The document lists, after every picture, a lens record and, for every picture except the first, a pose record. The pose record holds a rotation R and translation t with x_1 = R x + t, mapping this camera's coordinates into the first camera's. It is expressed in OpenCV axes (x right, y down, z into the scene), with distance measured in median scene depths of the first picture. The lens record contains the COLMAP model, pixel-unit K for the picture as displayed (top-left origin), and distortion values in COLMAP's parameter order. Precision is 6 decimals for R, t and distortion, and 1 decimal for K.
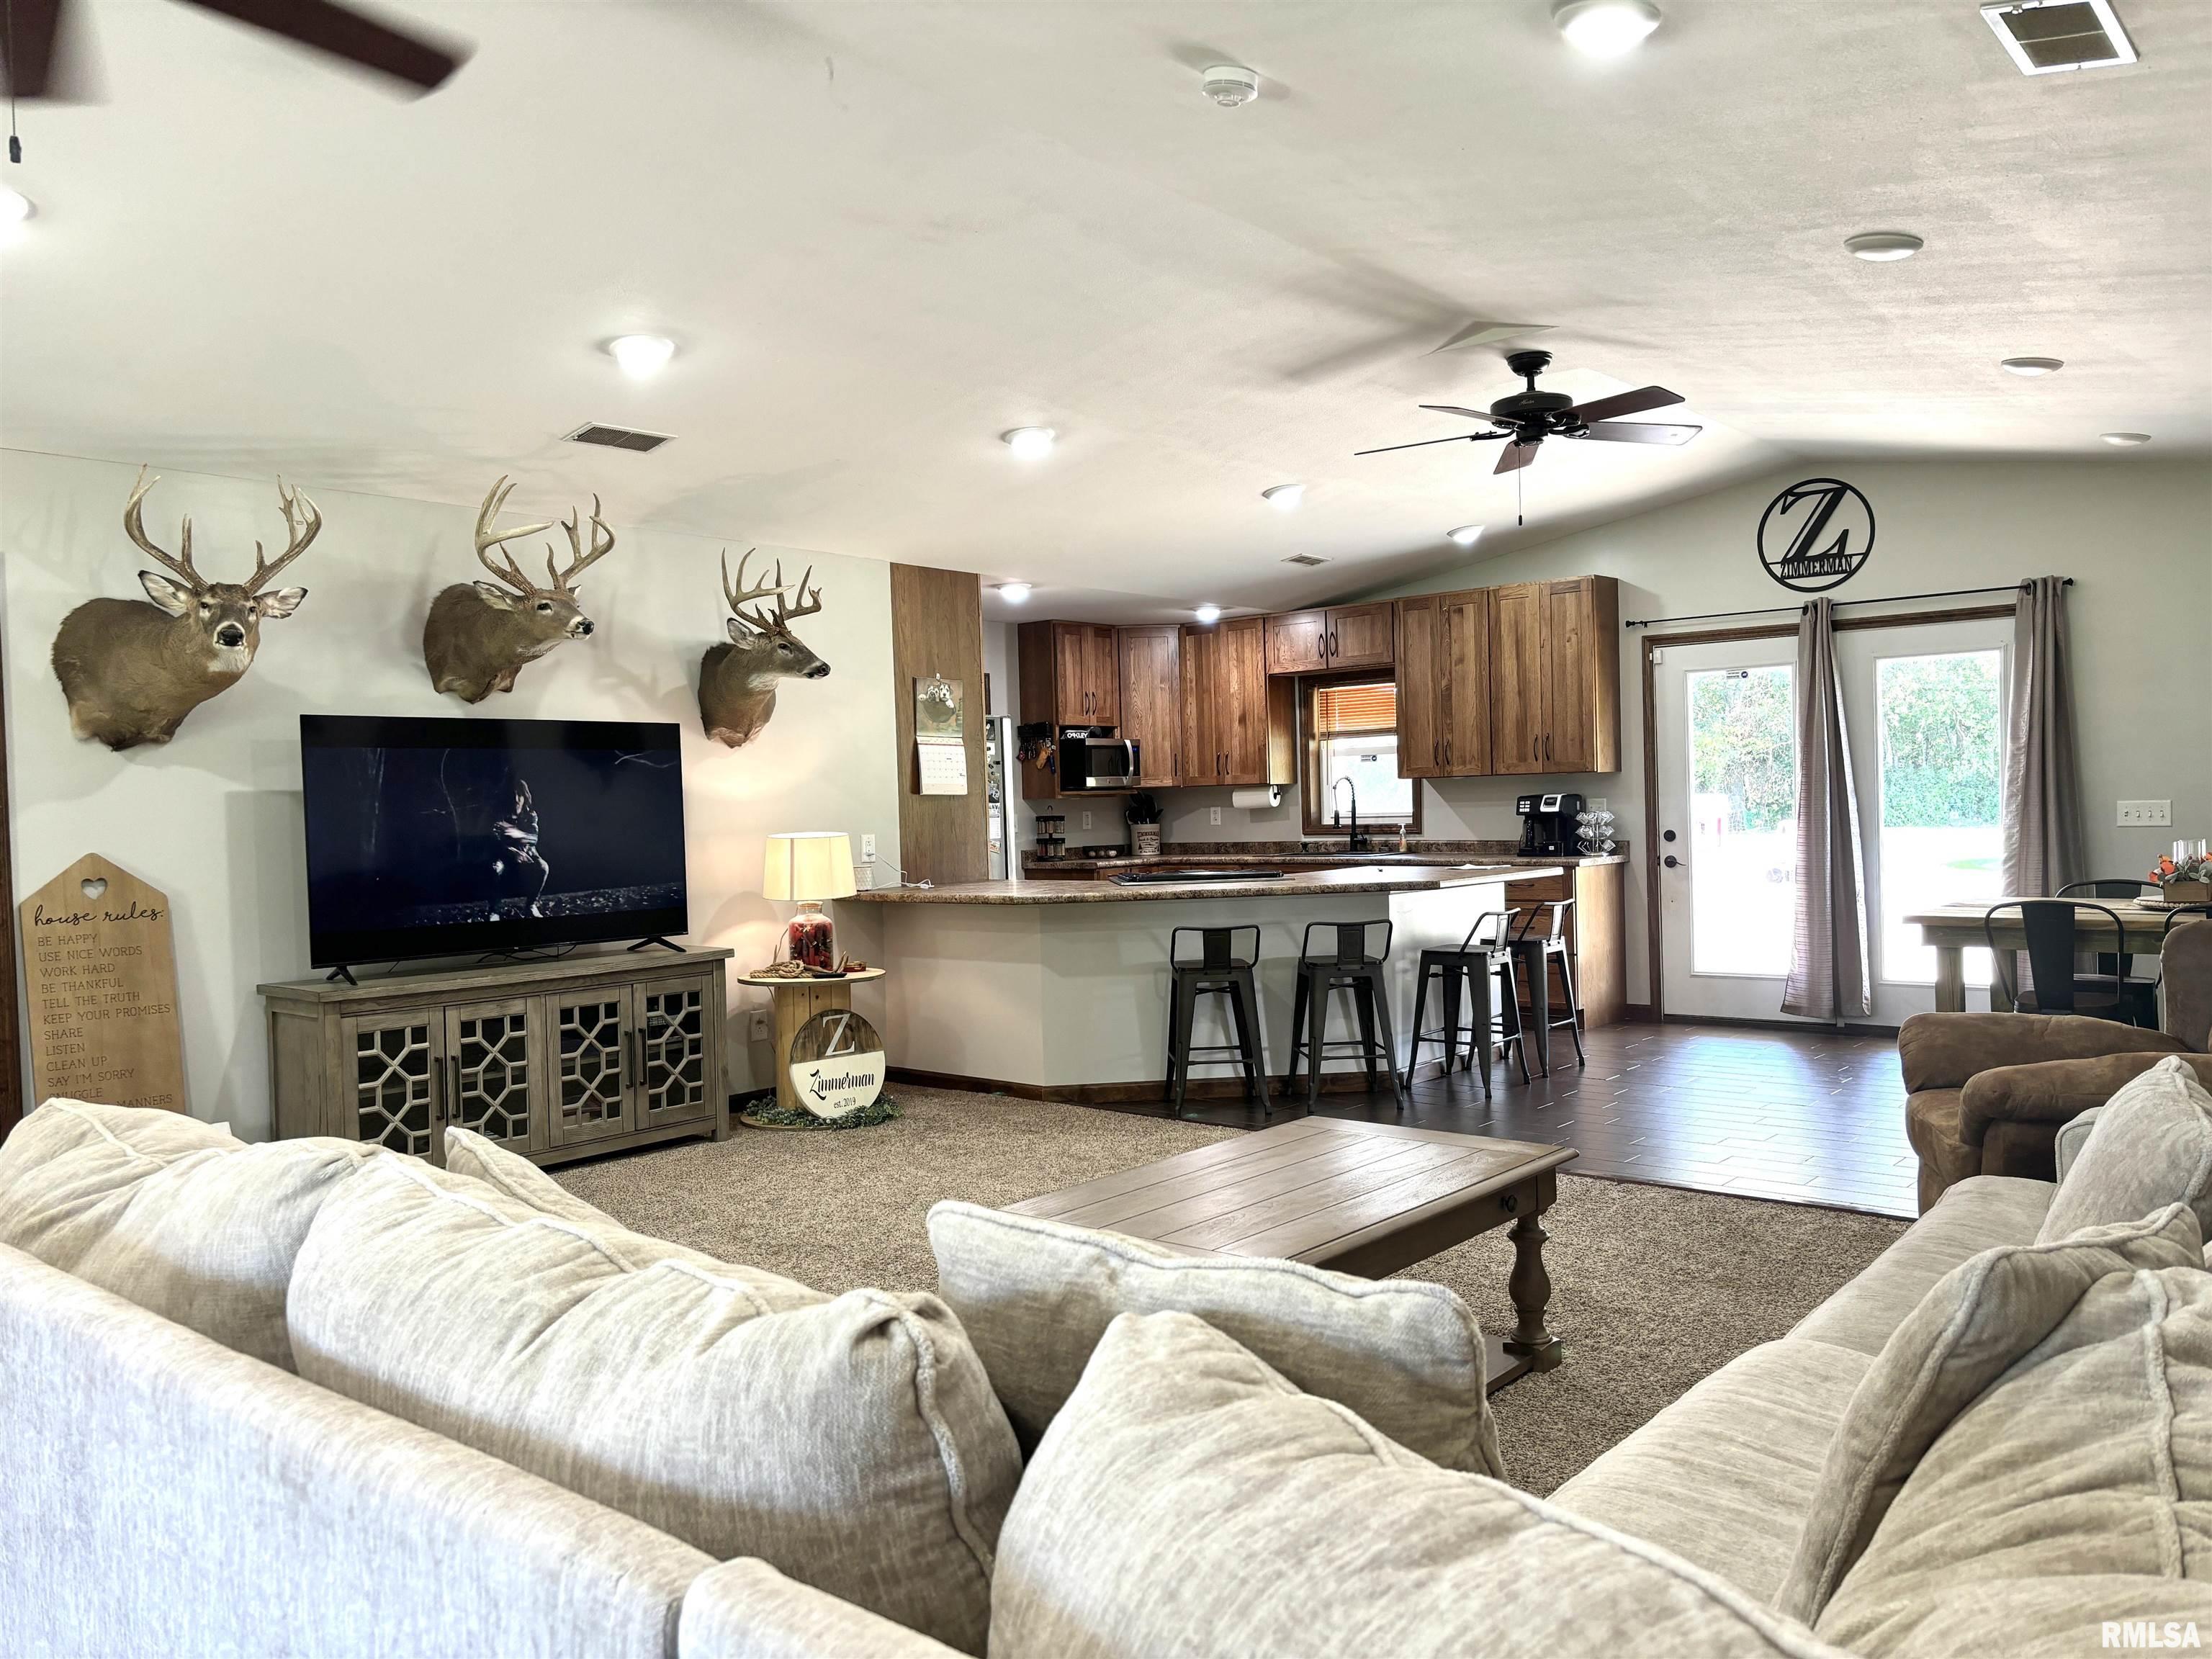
lens RADIAL K [[1666.4, 0, 1104.3], [0, 1666.4, 840.3], [0, 0, 1]] dist [0.066658, -0.073379]
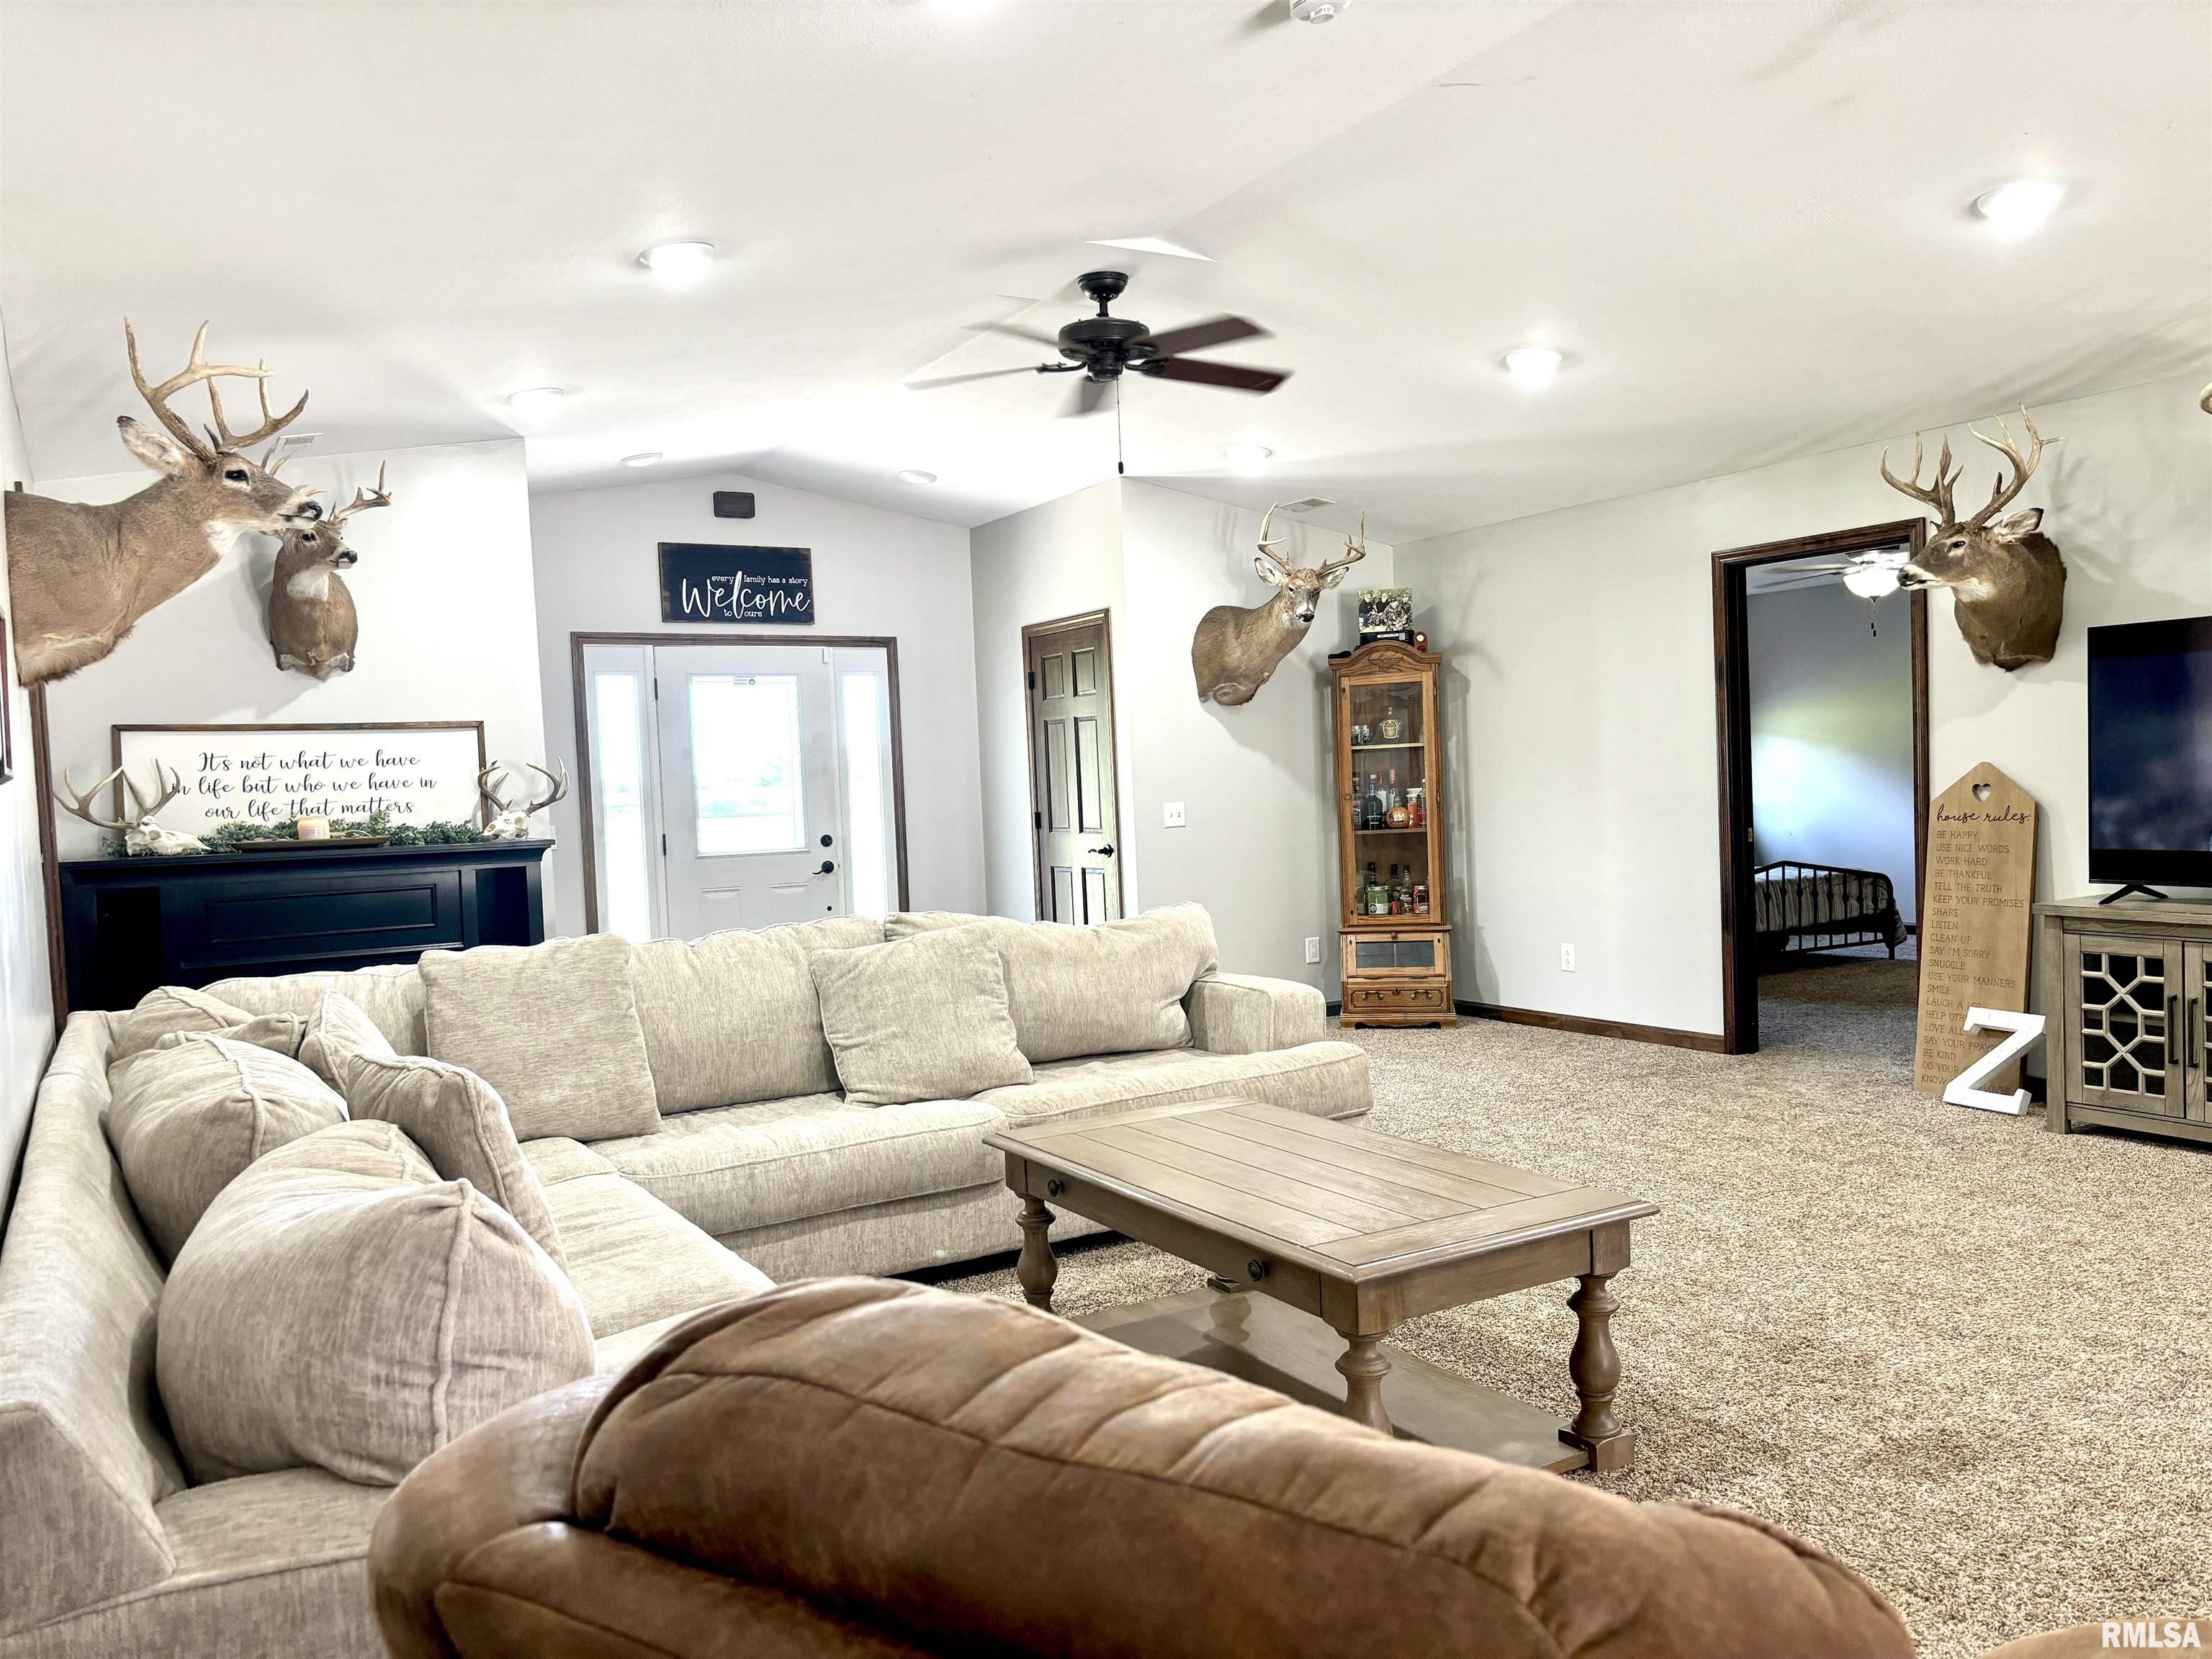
lens RADIAL K [[1666.4, 0, 1098.5], [0, 1666.4, 858.0], [0, 0, 1]] dist [0.066658, -0.073379]
pose [[-0.330645, 0.087353, -0.939704, 0.447852], [0.027838, 0.996177, 0.082807, -0.025323], [0.943344, 0.001221, -0.331813, 0.522716]]
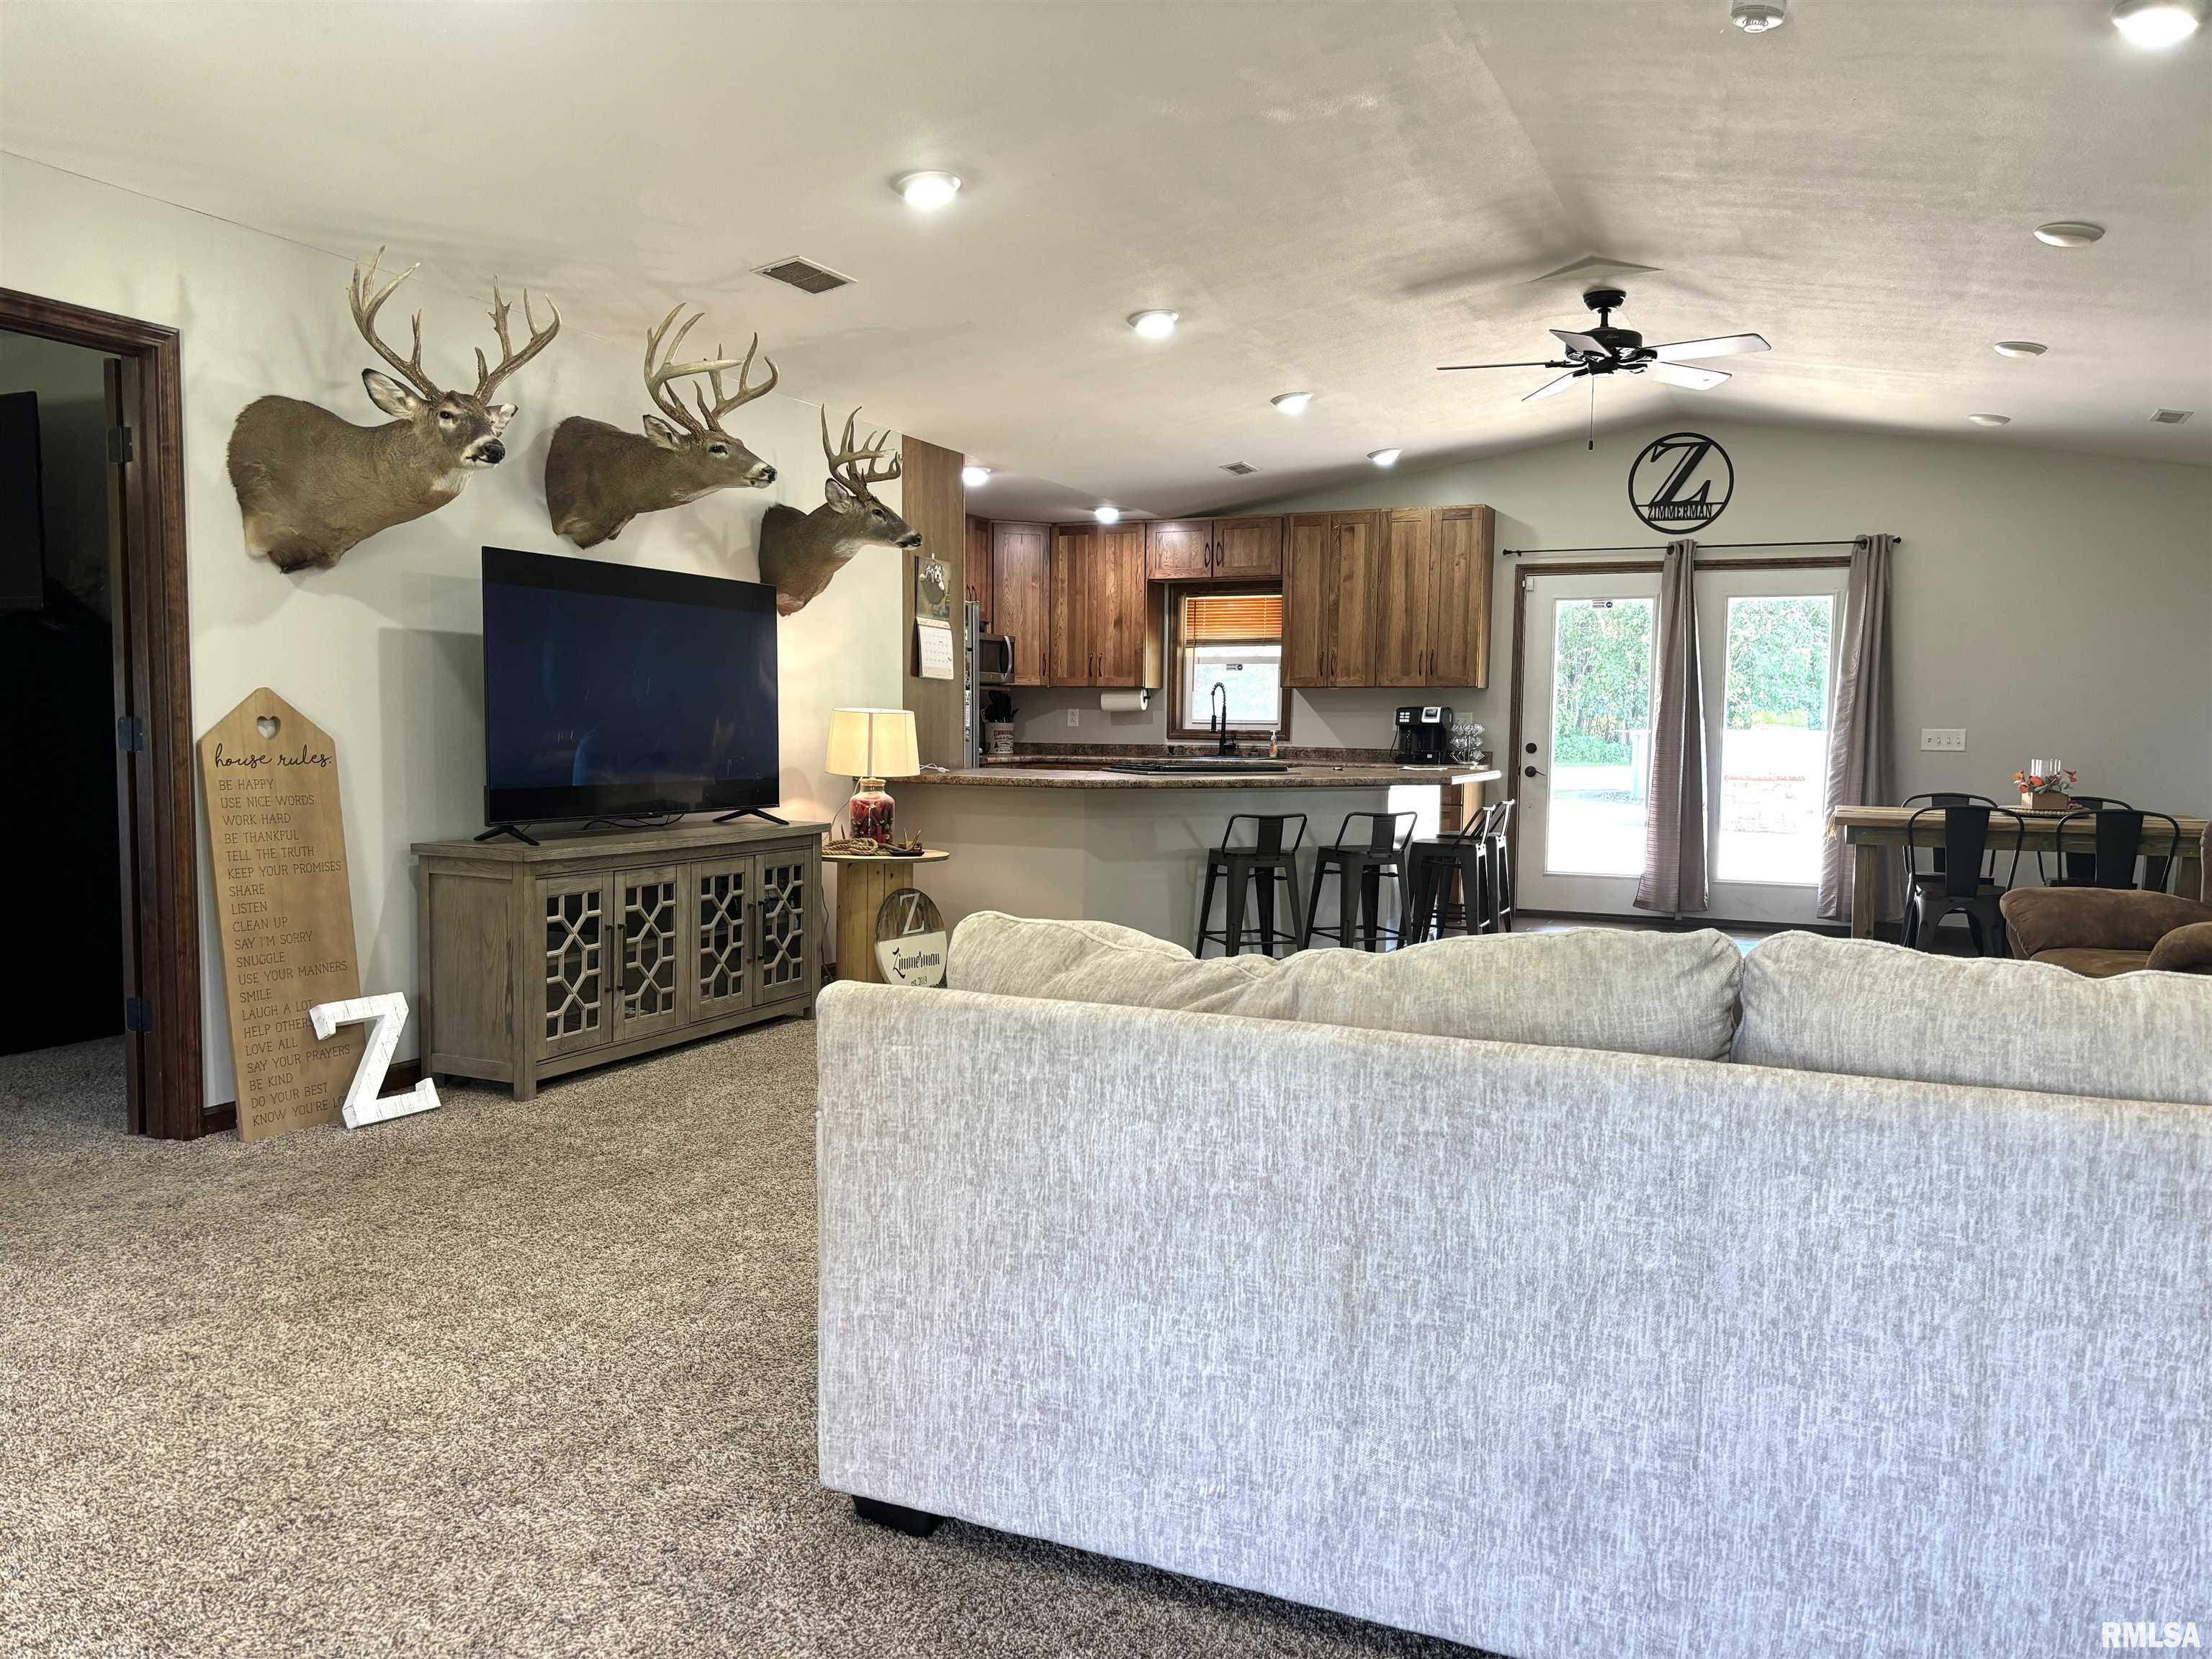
lens RADIAL K [[1666.4, 0, 1100.5], [0, 1666.4, 847.5], [0, 0, 1]] dist [0.066658, -0.073379]
pose [[0.960251, 0.019008, 0.278491, -0.272889], [-0.033507, 0.998314, 0.047397, 0.022306], [-0.277120, -0.054845, 0.959269, 0.019663]]
